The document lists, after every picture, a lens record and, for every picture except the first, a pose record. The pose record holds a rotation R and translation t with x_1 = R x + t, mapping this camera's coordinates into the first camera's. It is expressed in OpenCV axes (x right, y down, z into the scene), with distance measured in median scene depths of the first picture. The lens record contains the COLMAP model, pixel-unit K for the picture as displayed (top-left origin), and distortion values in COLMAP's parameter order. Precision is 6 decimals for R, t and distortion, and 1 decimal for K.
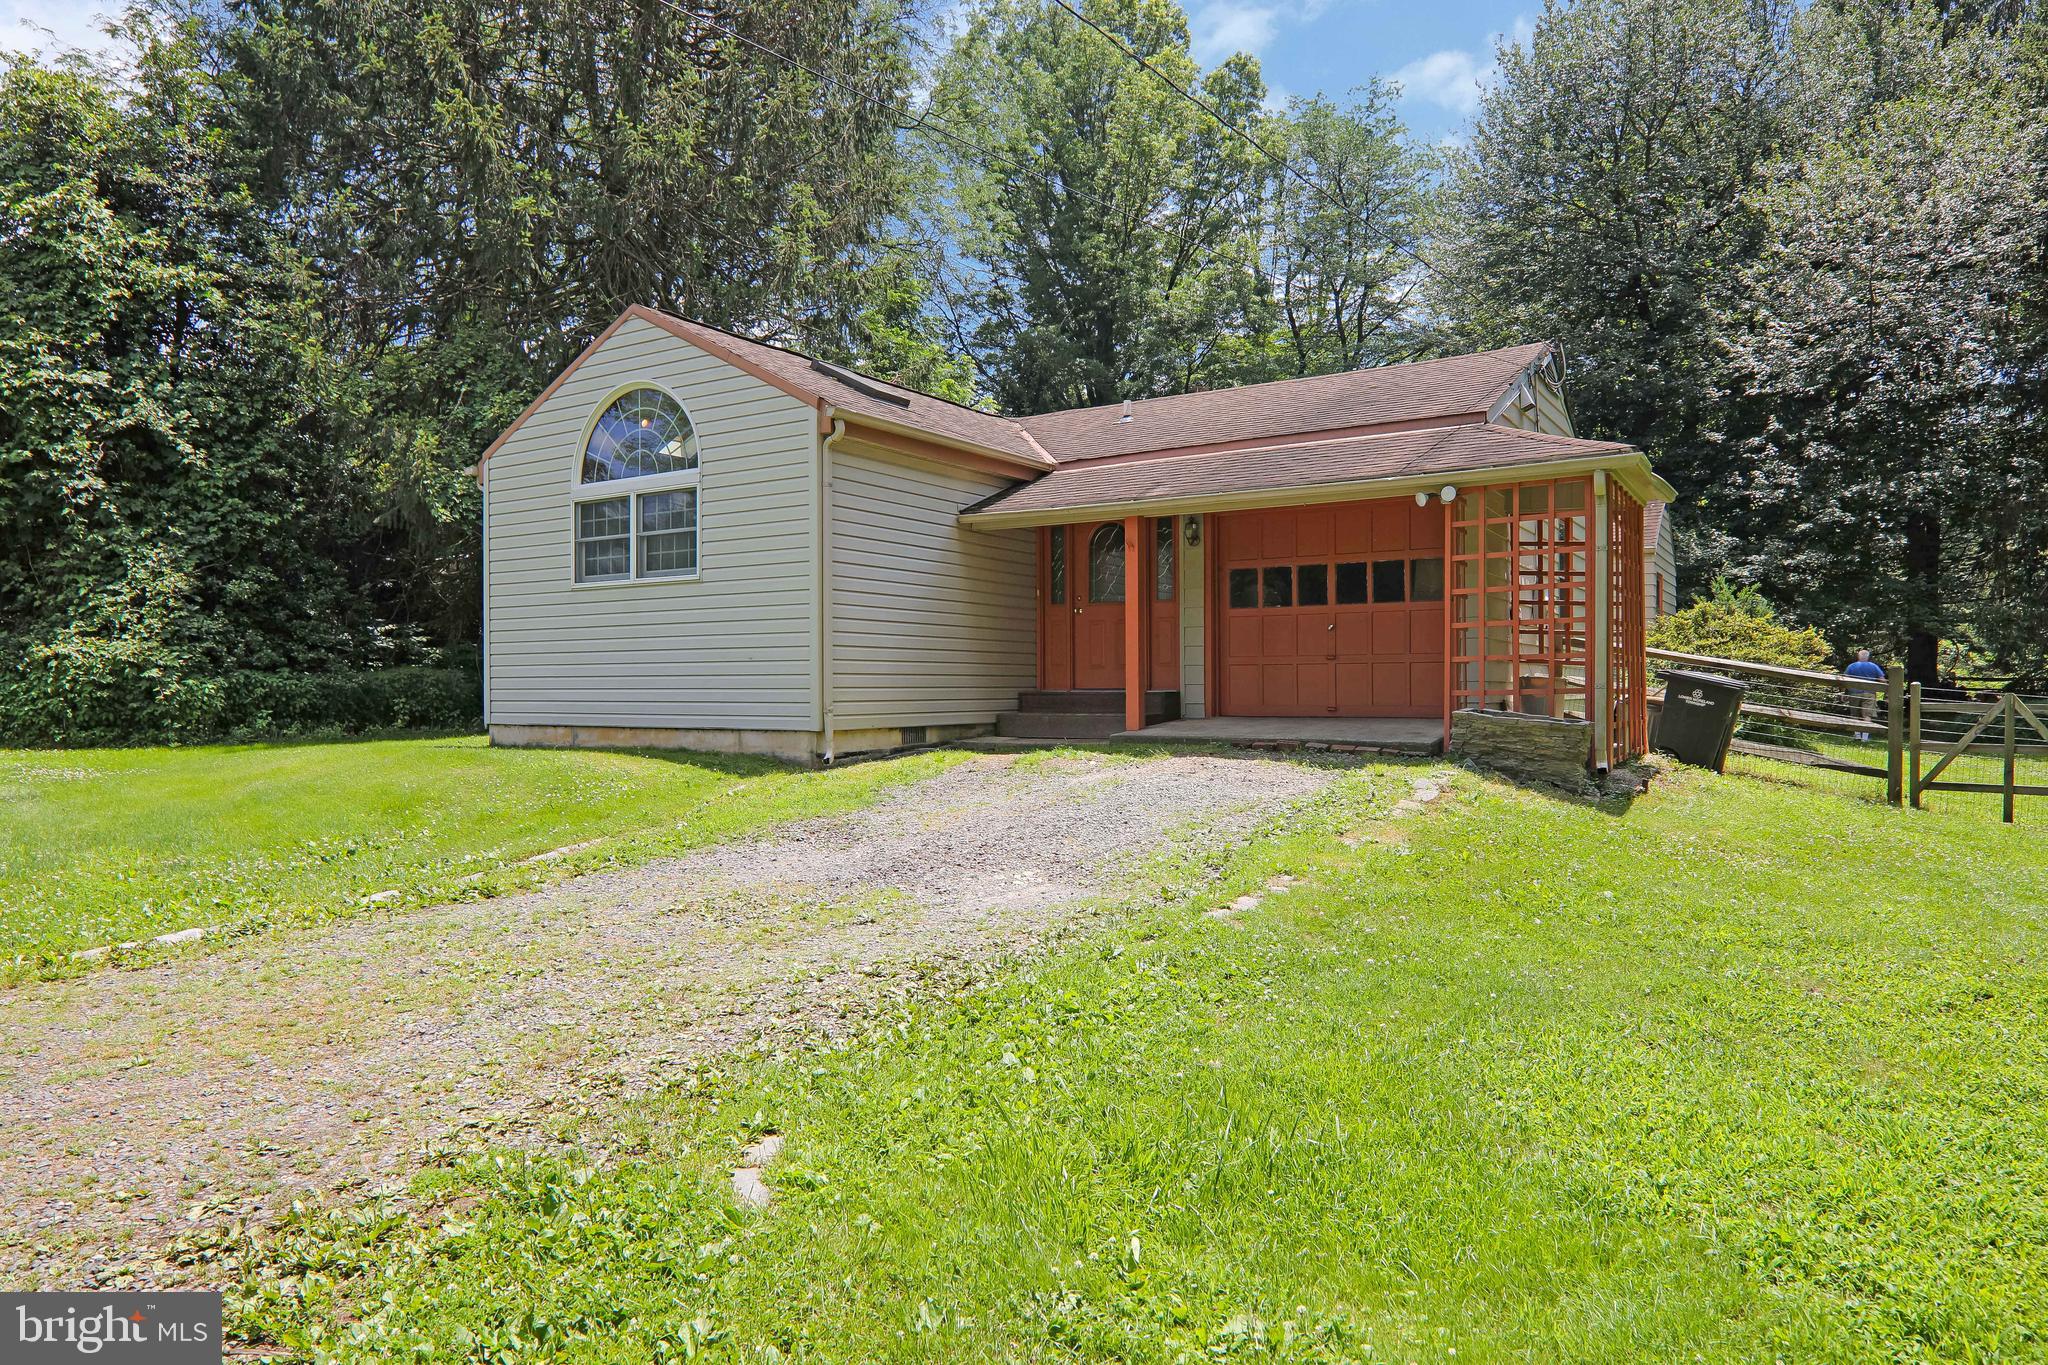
lens RADIAL K [[1317.5, 0, 1024.3], [0, 1317.5, 701.9], [0, 0, 1]] dist [-0.033138, -0.001219]
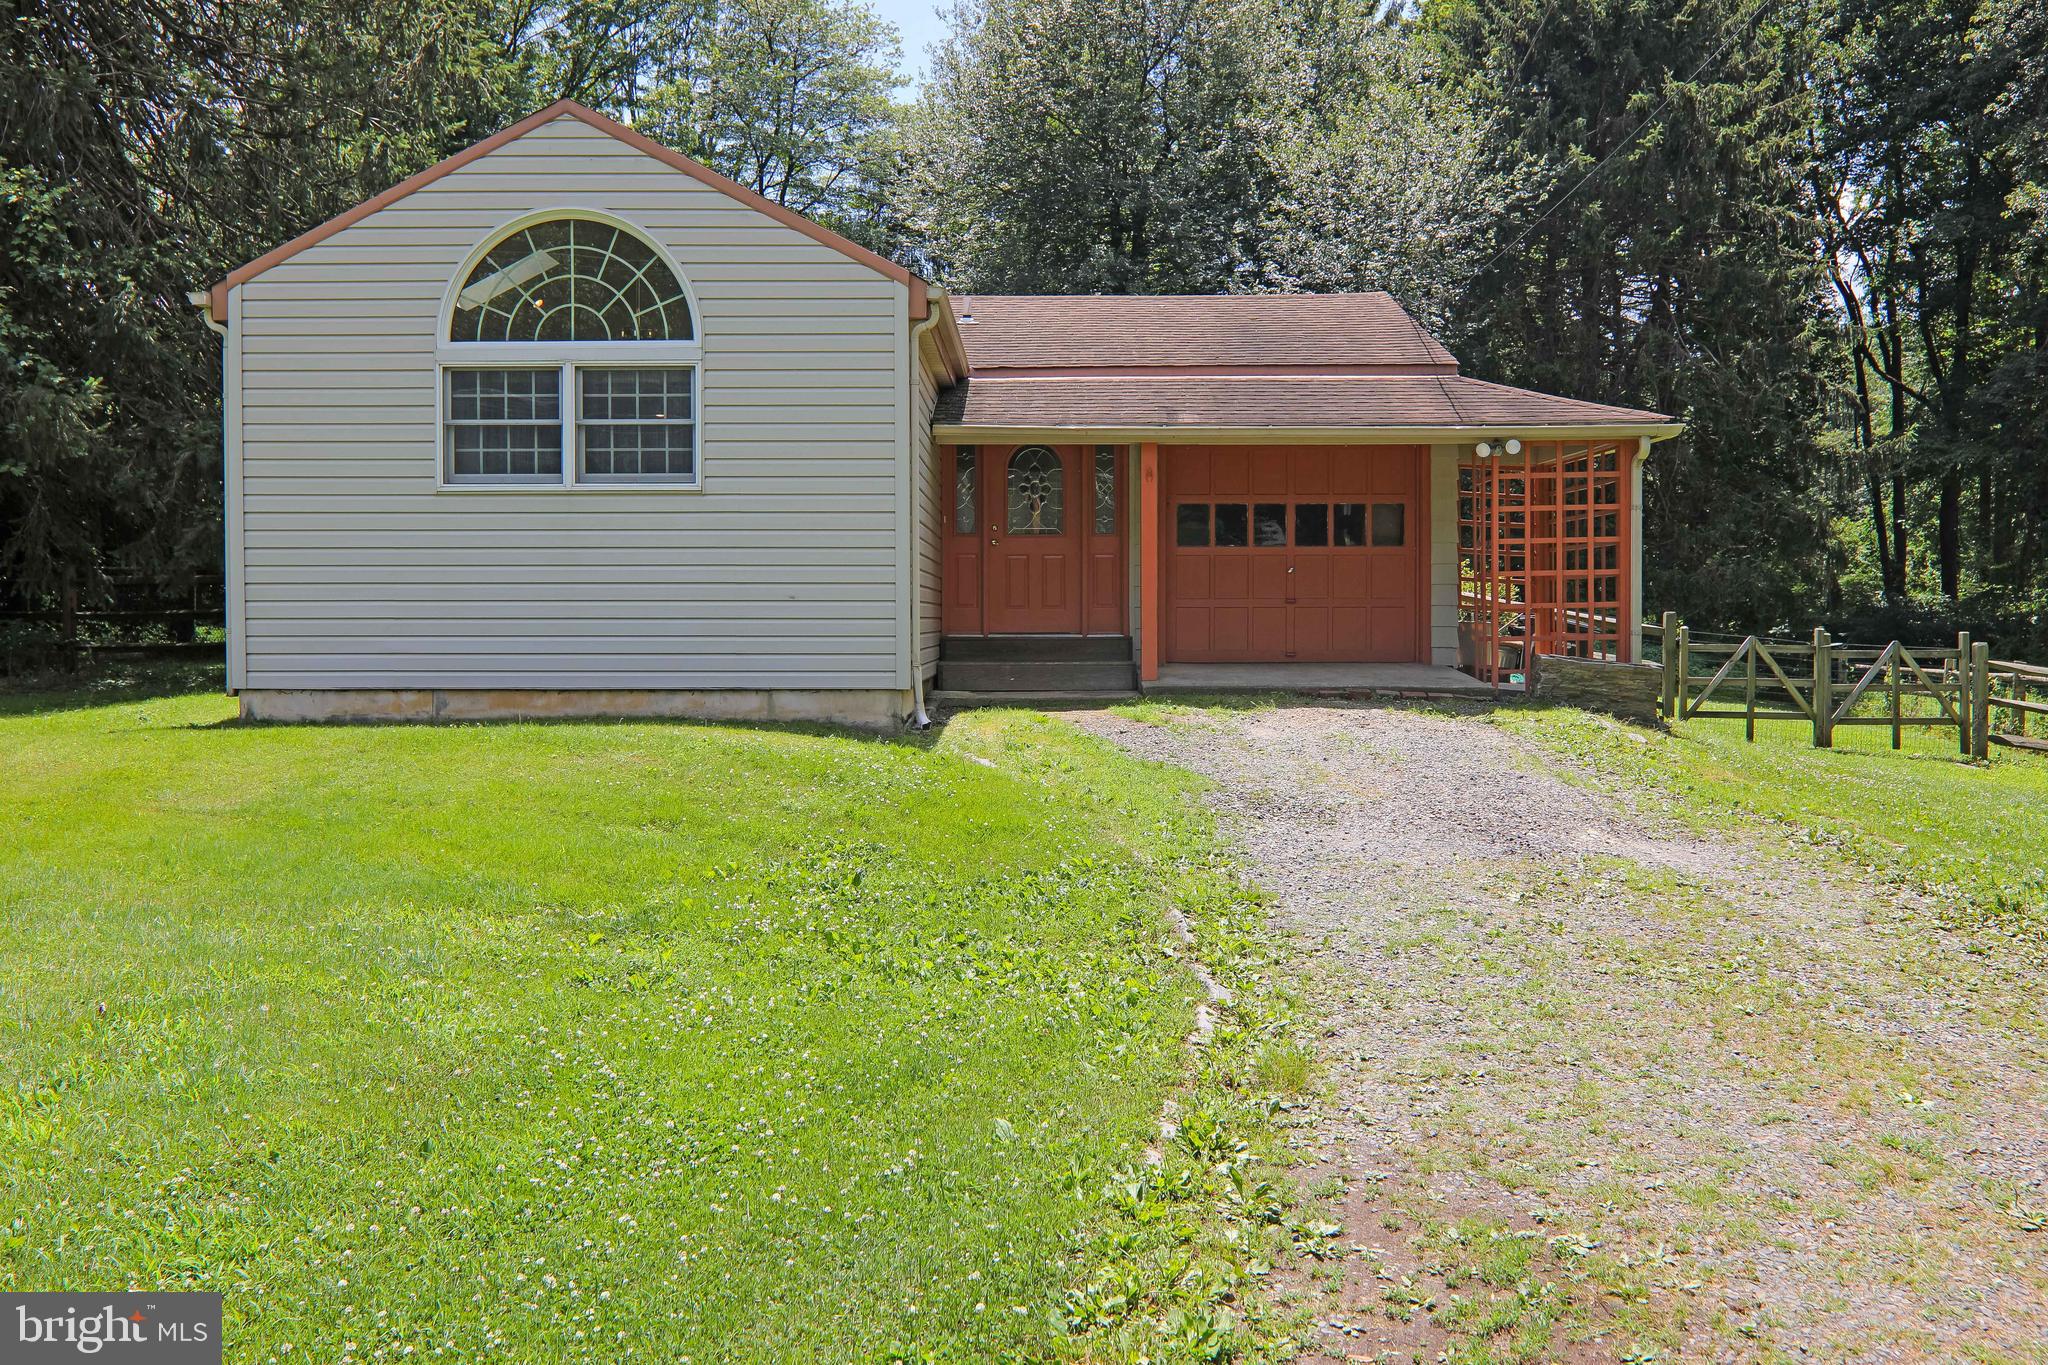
lens RADIAL K [[1541.1, 0, 1024.4], [0, 1541.1, 664.7], [0, 0, 1]] dist [-0.025809, 0.000375]
pose [[0.838874, -0.014114, 0.544142, -0.540396], [0.003428, 0.999781, 0.020647, -0.010839], [-0.544314, -0.015455, 0.838739, 0.155219]]
